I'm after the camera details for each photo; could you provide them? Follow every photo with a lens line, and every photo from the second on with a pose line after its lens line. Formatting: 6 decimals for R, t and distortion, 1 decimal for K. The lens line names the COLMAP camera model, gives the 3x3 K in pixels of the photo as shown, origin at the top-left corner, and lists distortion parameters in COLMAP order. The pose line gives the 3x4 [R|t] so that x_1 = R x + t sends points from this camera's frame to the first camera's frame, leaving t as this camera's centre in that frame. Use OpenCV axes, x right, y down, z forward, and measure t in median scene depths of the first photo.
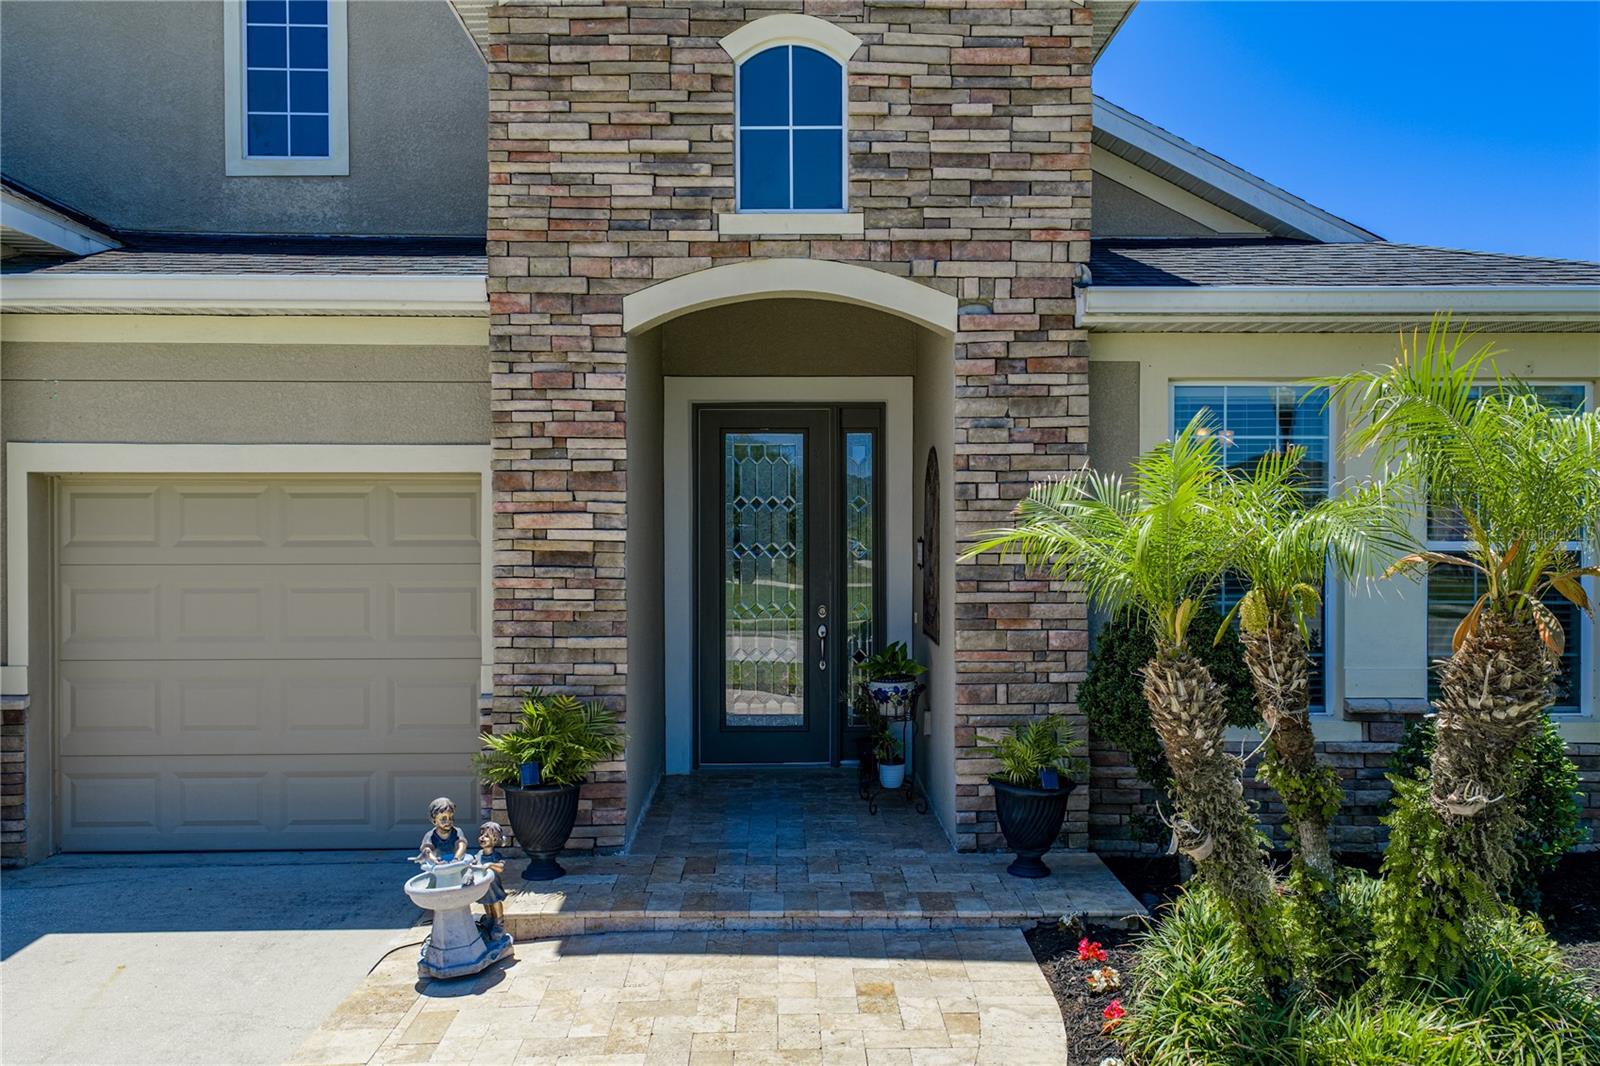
lens RADIAL K [[1327.1, 0, 793.6], [0, 1327.1, 537.3], [0, 0, 1]] dist [0.031443, -0.002548]
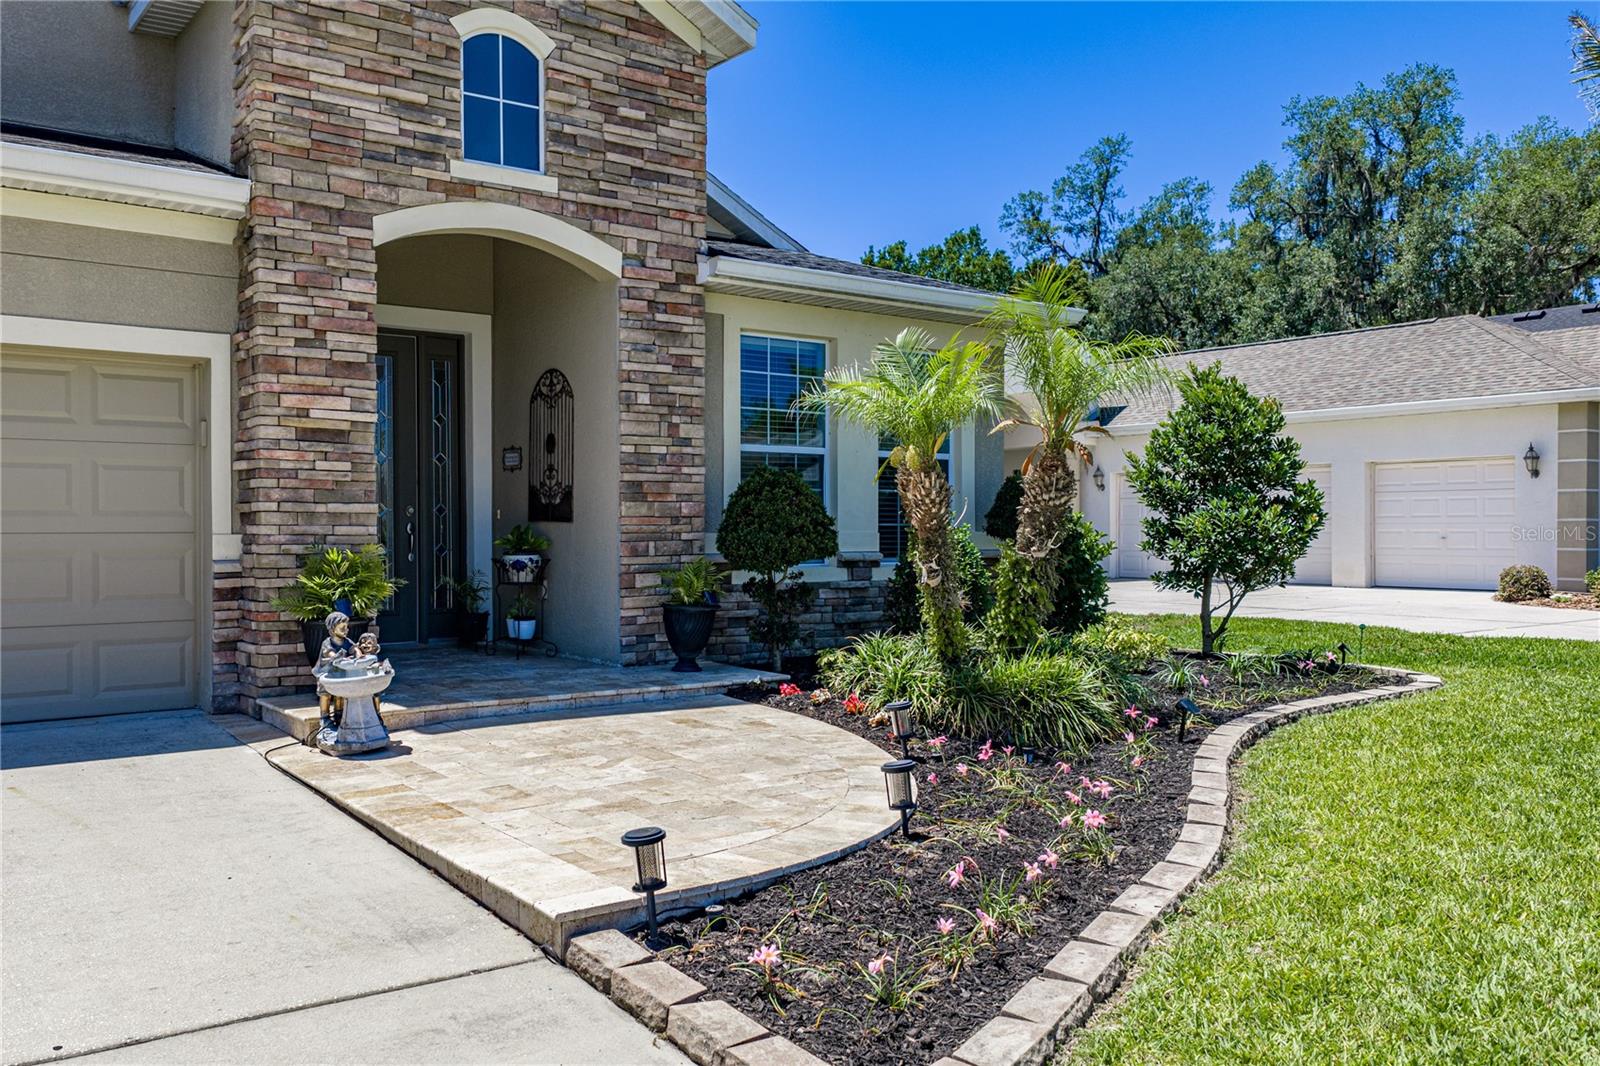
lens RADIAL K [[1327.1, 0, 793.6], [0, 1327.1, 537.3], [0, 0, 1]] dist [0.031443, -0.002548]
pose [[0.805543, -0.004488, 0.592520, -0.532565], [0.004797, 0.999988, 0.001053, 0.106148], [-0.592518, 0.001994, 0.805555, -0.179602]]
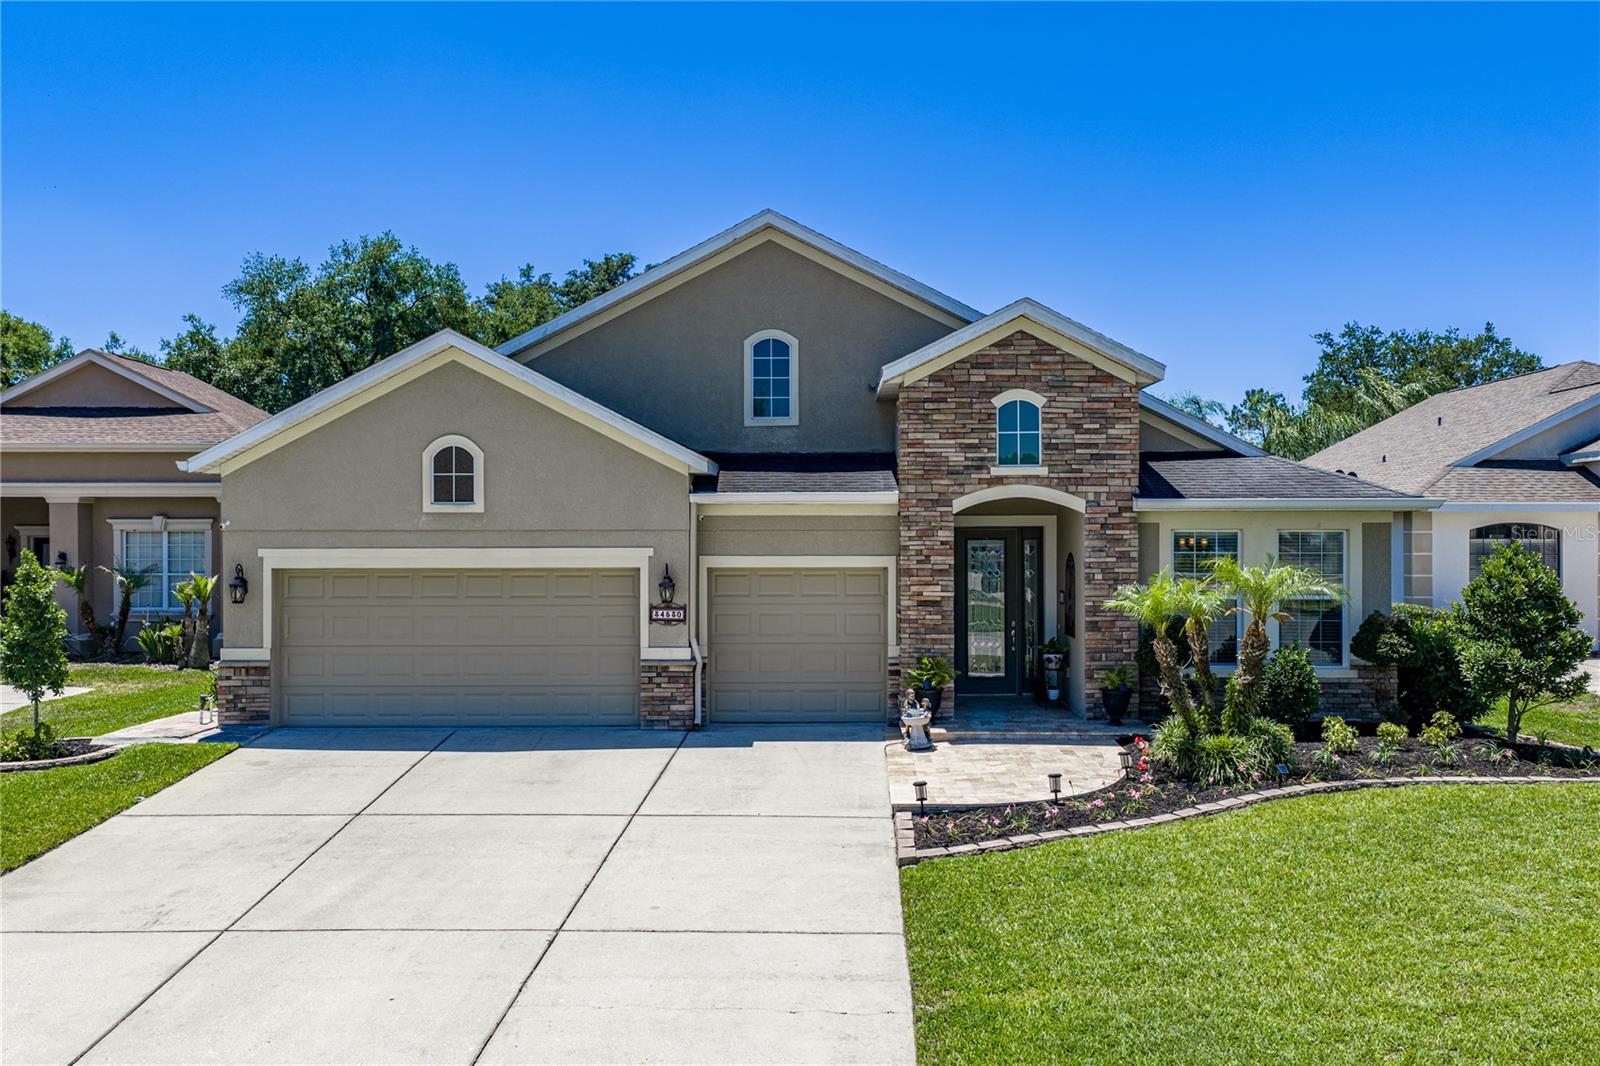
lens RADIAL K [[1327.1, 0, 793.6], [0, 1327.1, 537.3], [0, 0, 1]] dist [0.031443, -0.002548]
pose [[0.999217, -0.001785, -0.039515, -0.332092], [0.001576, 0.999985, -0.005324, -0.096864], [0.039524, 0.005258, 0.999205, -1.549059]]
